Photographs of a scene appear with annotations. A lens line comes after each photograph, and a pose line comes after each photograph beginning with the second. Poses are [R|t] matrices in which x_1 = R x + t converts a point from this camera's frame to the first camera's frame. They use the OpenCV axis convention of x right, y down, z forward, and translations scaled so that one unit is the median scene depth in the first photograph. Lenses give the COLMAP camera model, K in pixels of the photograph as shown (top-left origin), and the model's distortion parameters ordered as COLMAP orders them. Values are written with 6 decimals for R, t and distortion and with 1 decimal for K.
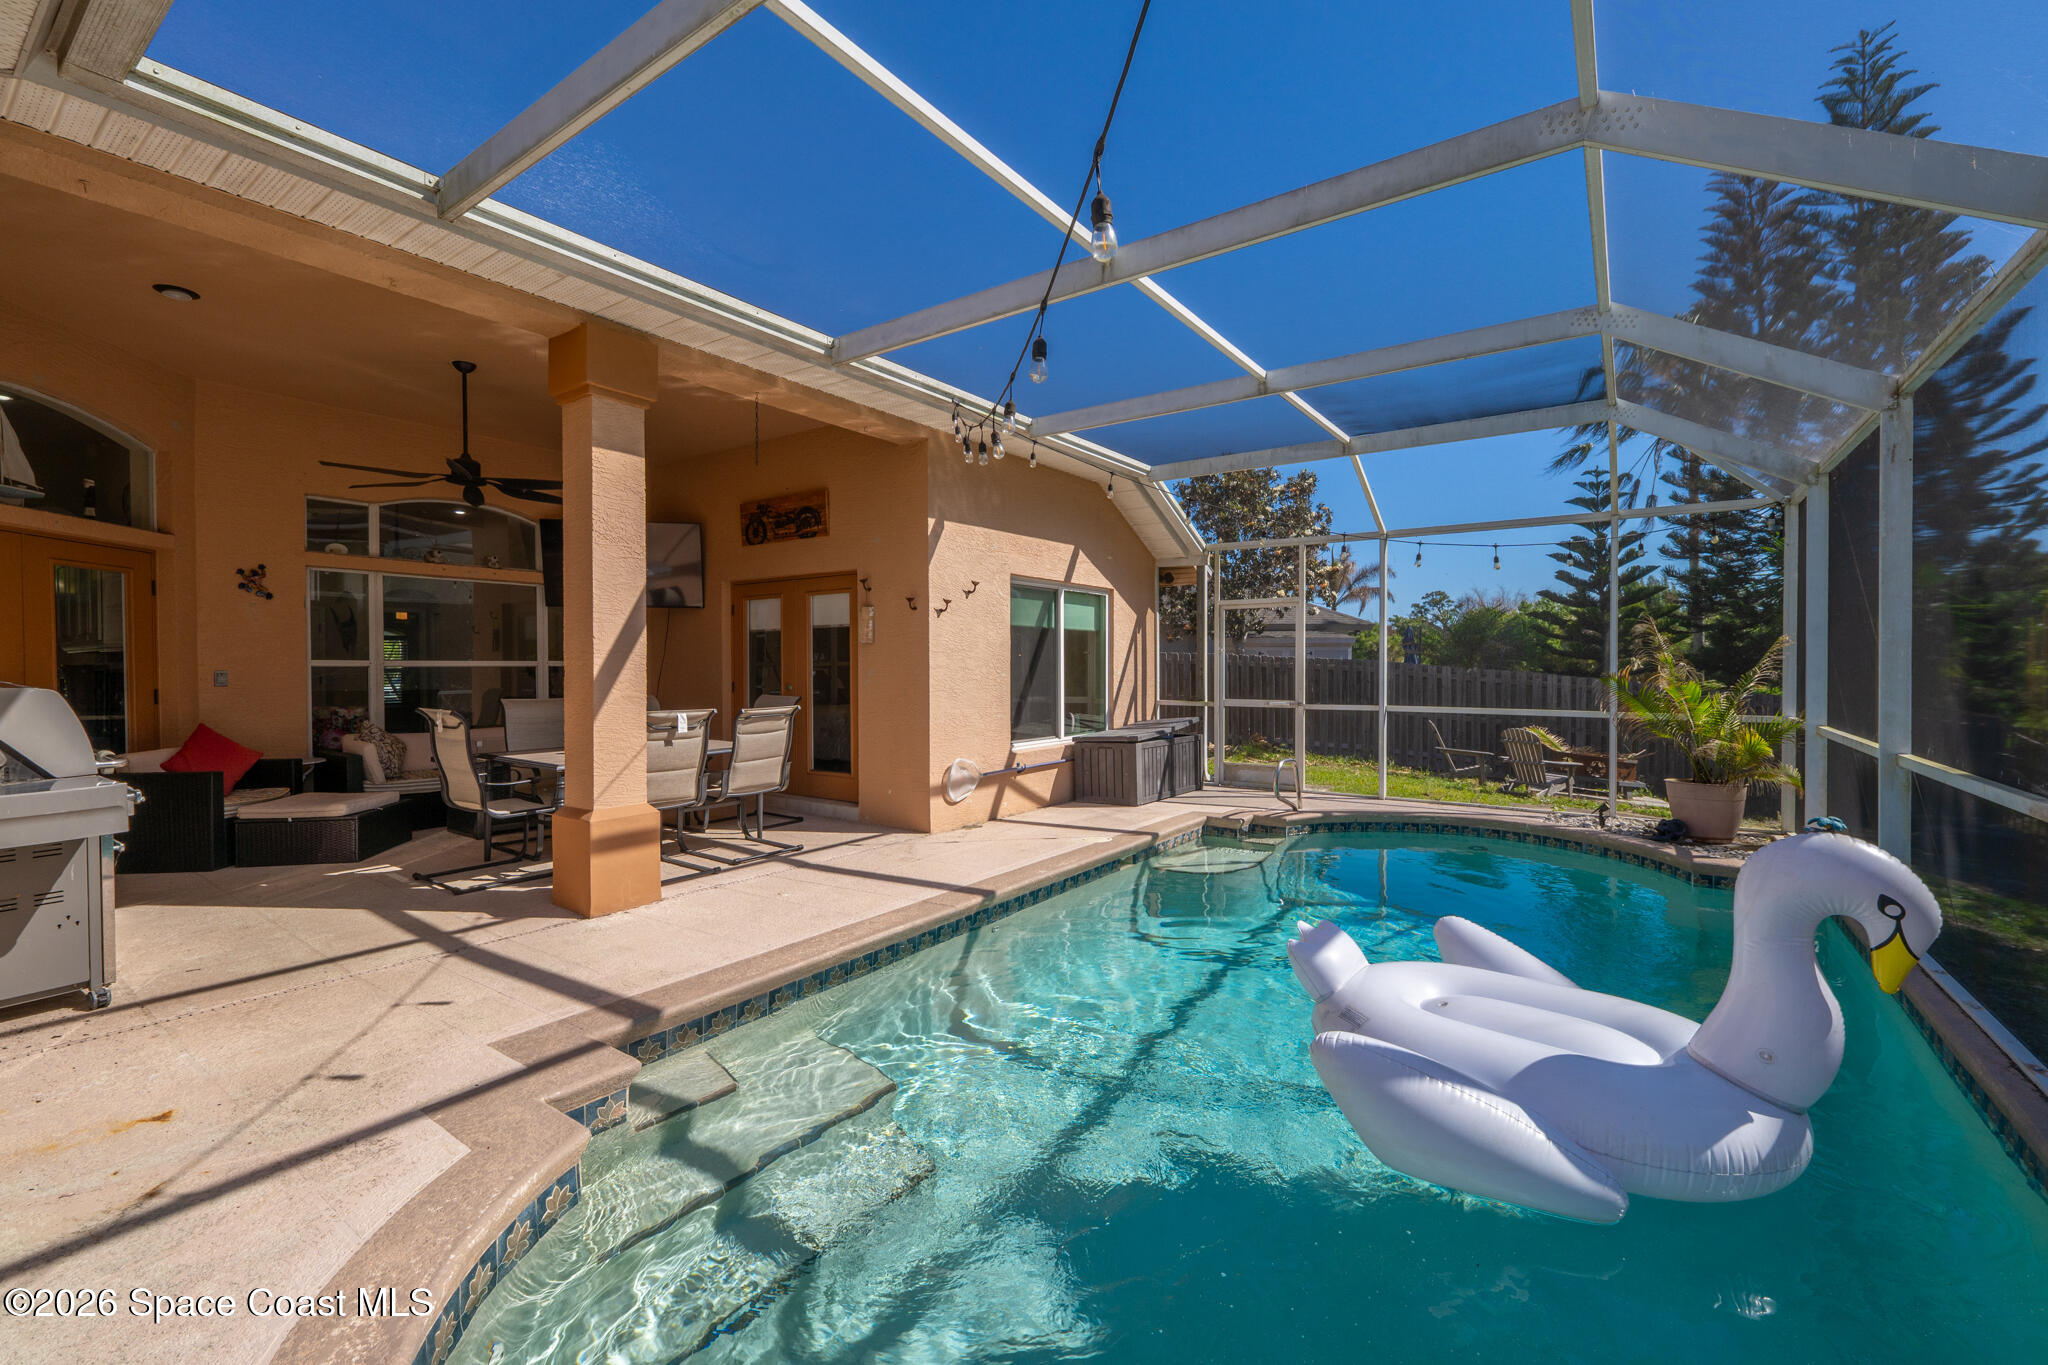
lens RADIAL K [[850.5, 0, 1024.0], [0, 850.5, 682.5], [0, 0, 1]] dist [-0.000937, -0.000043]
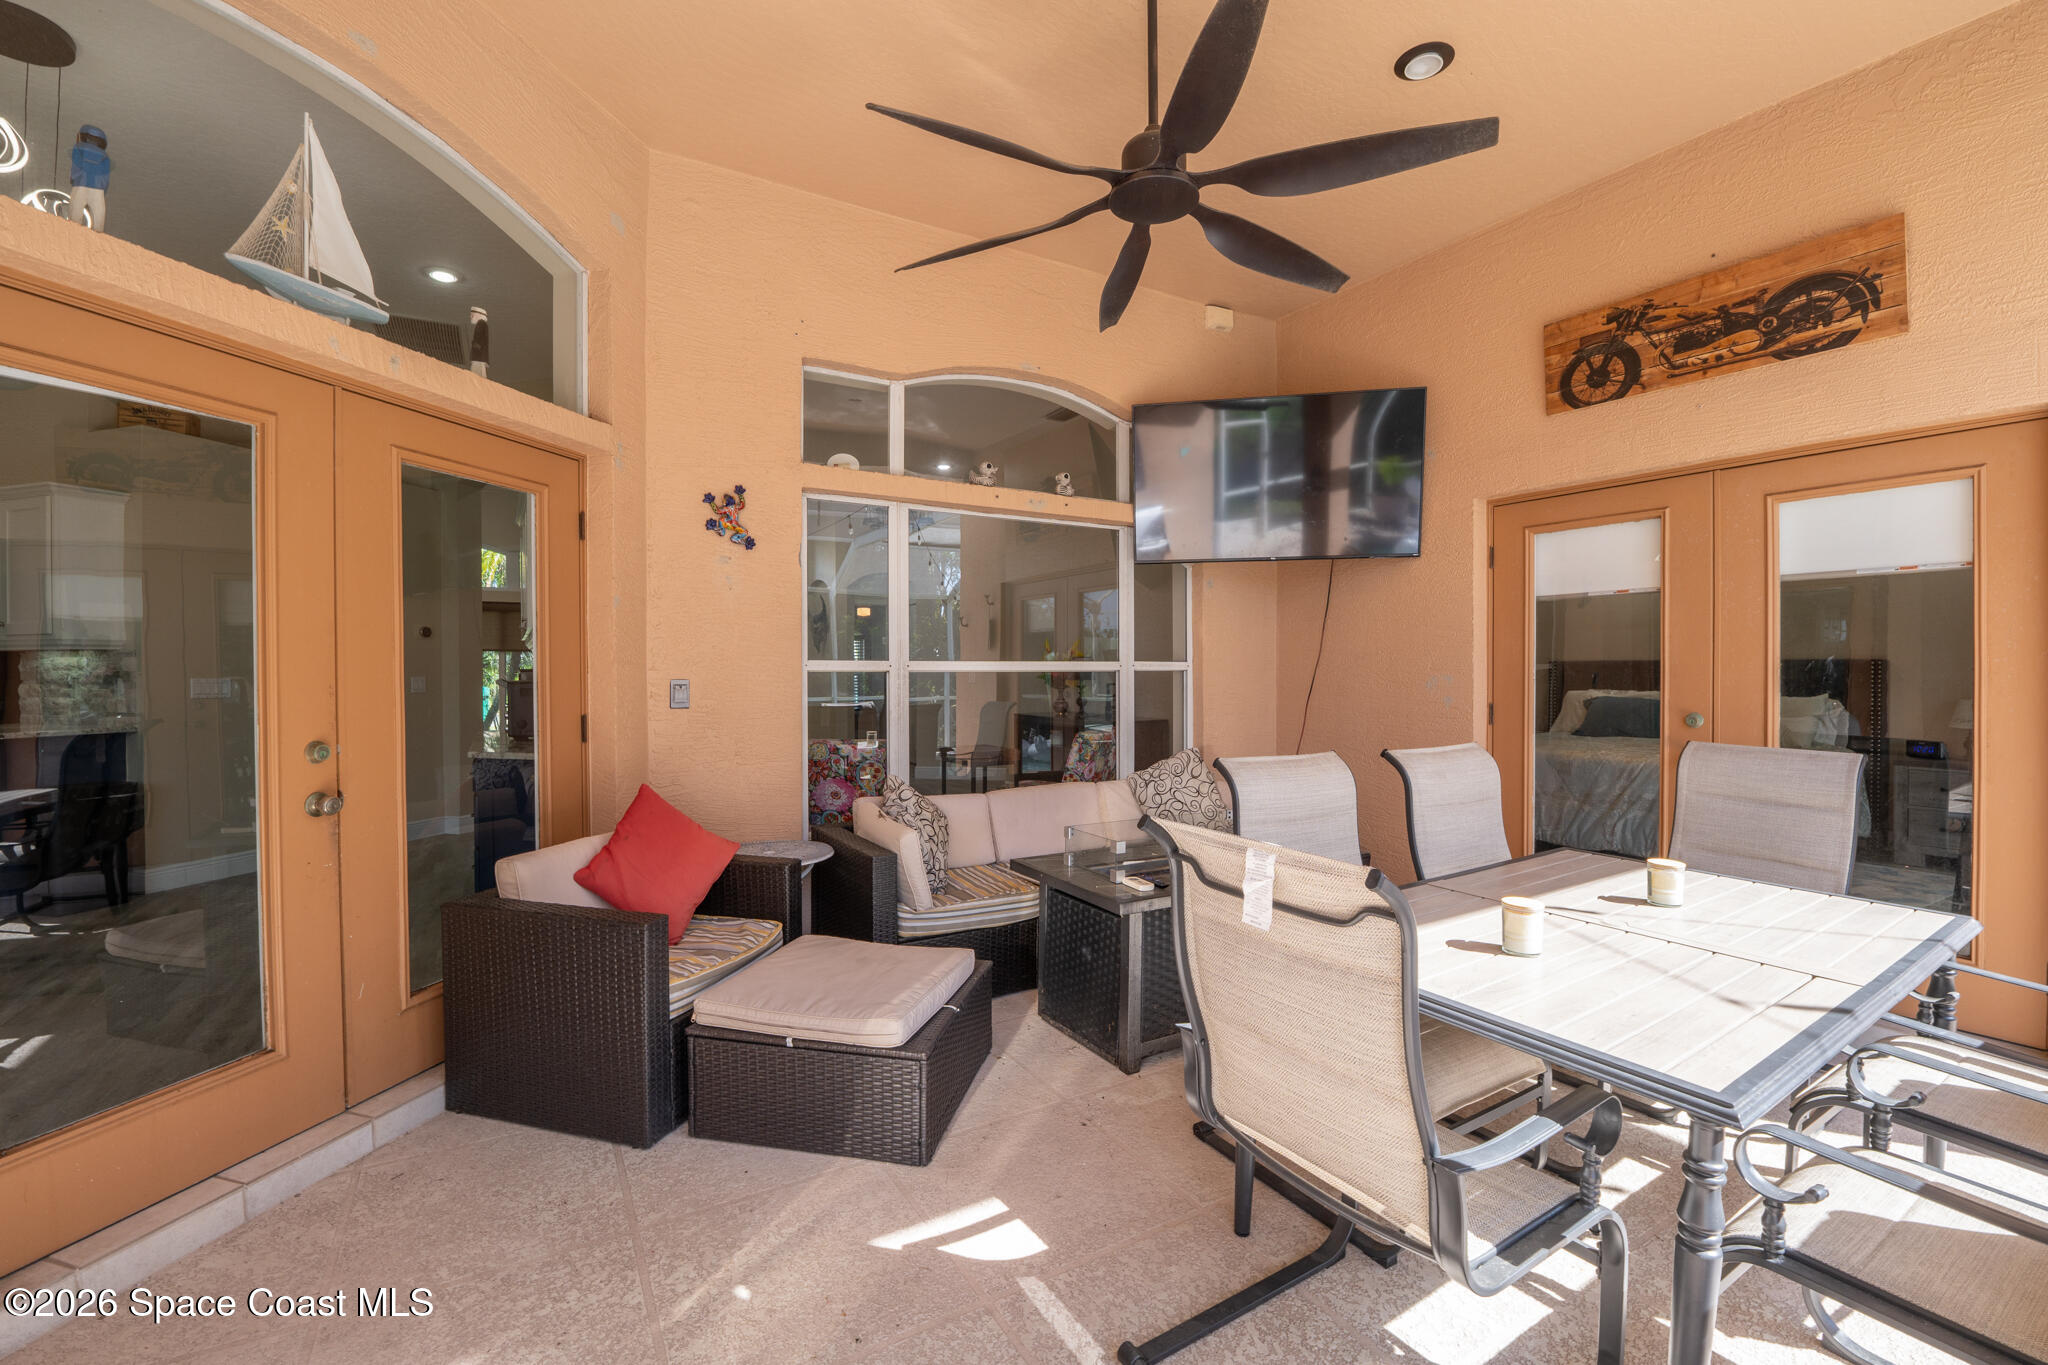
lens RADIAL K [[879.1, 0, 1024.0], [0, 879.1, 682.5], [0, 0, 1]] dist [-0.029154, -0.000035]
pose [[0.913753, 0.007767, -0.406196, -0.504957], [-0.007710, 0.999969, 0.001778, -0.014740], [0.406197, 0.001507, 0.913784, 0.565367]]
